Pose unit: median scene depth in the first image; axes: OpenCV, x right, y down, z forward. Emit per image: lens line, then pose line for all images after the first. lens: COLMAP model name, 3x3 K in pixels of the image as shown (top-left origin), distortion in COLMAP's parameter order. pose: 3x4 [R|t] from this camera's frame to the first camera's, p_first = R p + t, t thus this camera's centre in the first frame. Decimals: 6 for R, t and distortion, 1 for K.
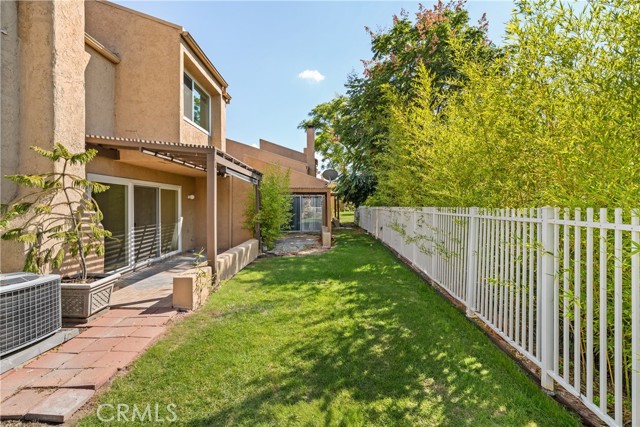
lens RADIAL K [[300.5, 0, 319.5], [0, 300.5, 205.4], [0, 0, 1]] dist [-0.001733, -0.001174]
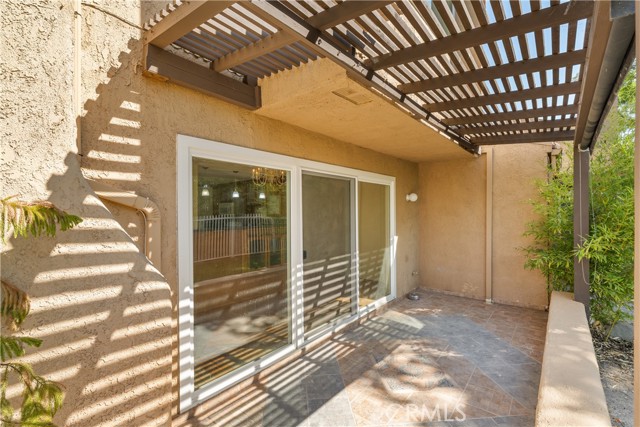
lens RADIAL K [[300.5, 0, 319.5], [0, 300.5, 205.4], [0, 0, 1]] dist [-0.001733, -0.001174]
pose [[0.793312, -0.002661, -0.608809, -0.284938], [-0.002313, 0.999970, -0.007385, -0.011953], [0.608810, 0.007267, 0.793282, 0.584022]]
